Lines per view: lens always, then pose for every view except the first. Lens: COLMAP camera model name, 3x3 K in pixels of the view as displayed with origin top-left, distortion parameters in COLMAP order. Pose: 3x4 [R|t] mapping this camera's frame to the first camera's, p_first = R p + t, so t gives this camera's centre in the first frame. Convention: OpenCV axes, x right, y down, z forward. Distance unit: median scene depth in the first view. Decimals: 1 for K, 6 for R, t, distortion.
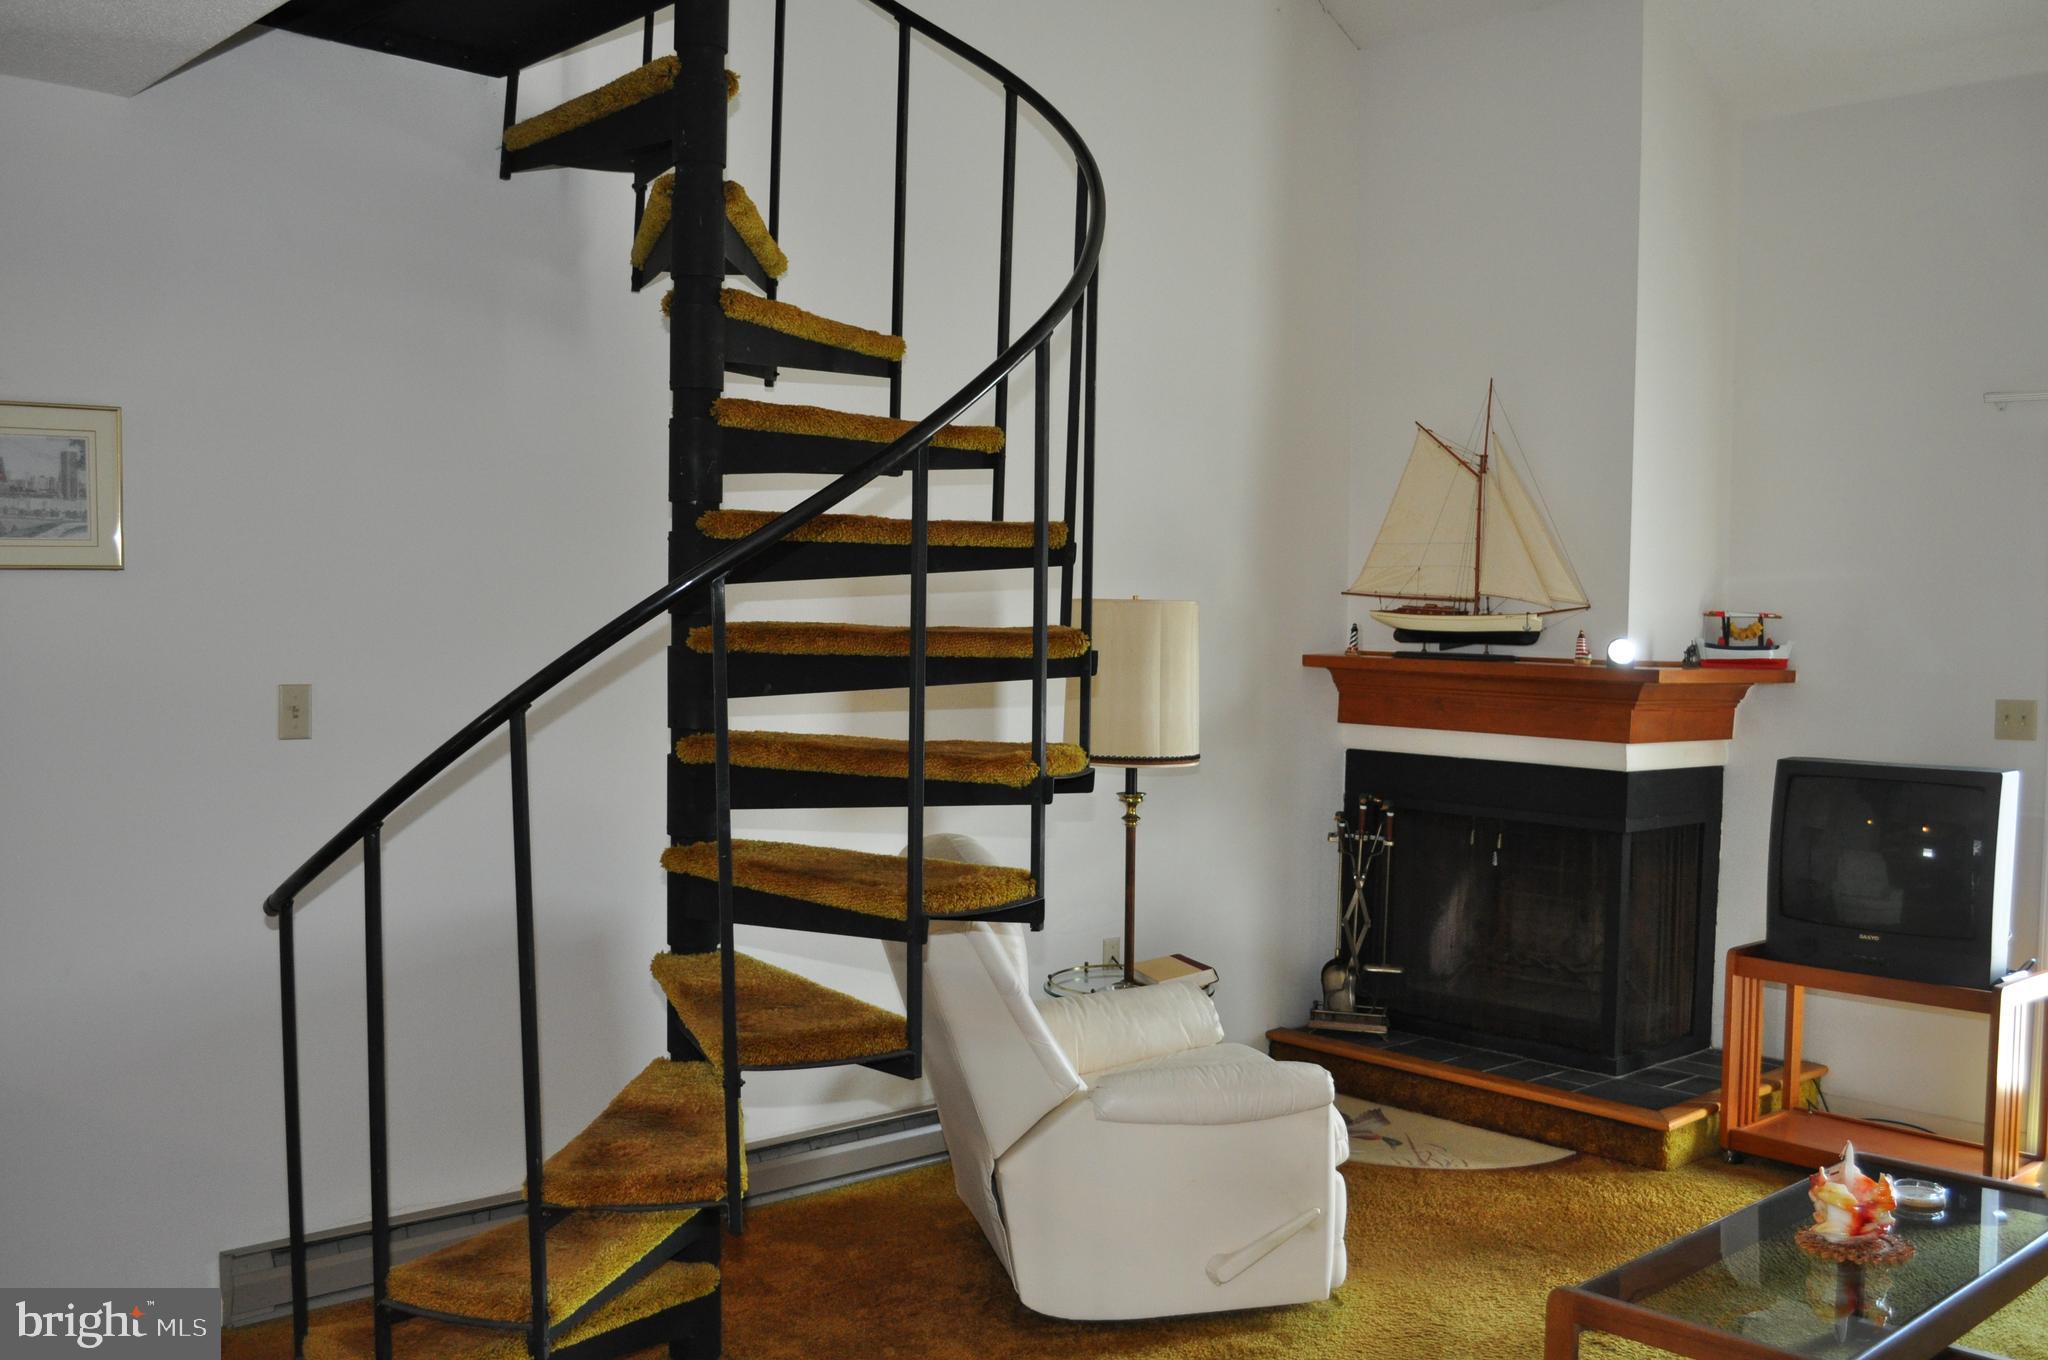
lens RADIAL K [[1888.9, 0, 1043.9], [0, 1888.9, 706.3], [0, 0, 1]] dist [-0.072646, 0.011627]
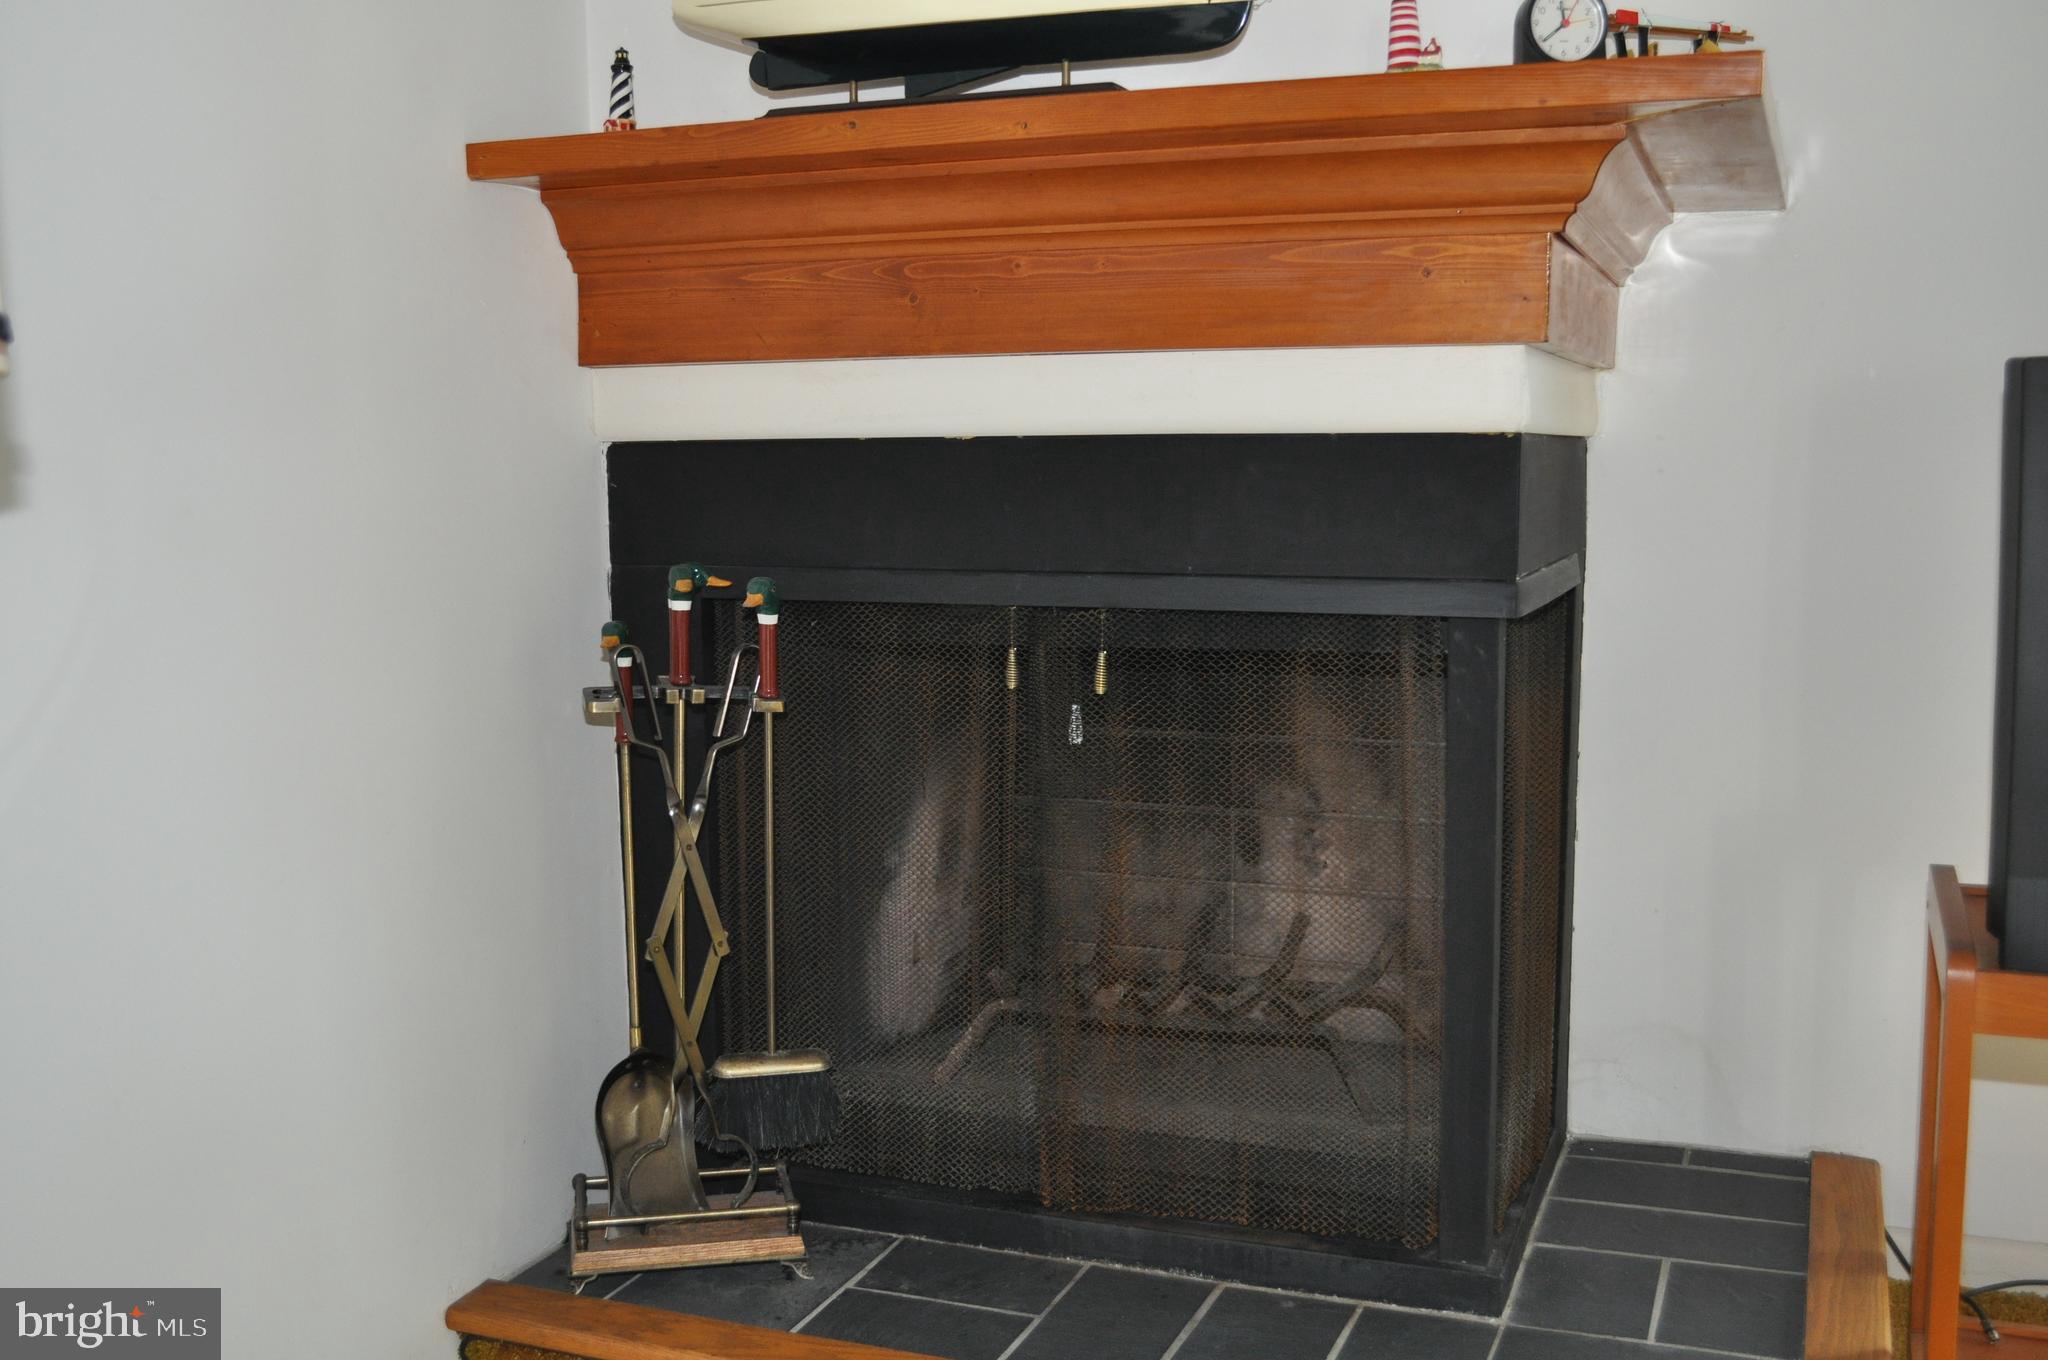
lens RADIAL K [[2017.5, 0, 1028.3], [0, 2017.5, 722.5], [0, 0, 1]] dist [-0.055171, -0.003550]
pose [[0.906952, -0.090015, 0.411505, 0.075749], [0.050077, 0.993014, 0.106847, 0.039165], [-0.418248, -0.076298, 0.905123, 0.647173]]
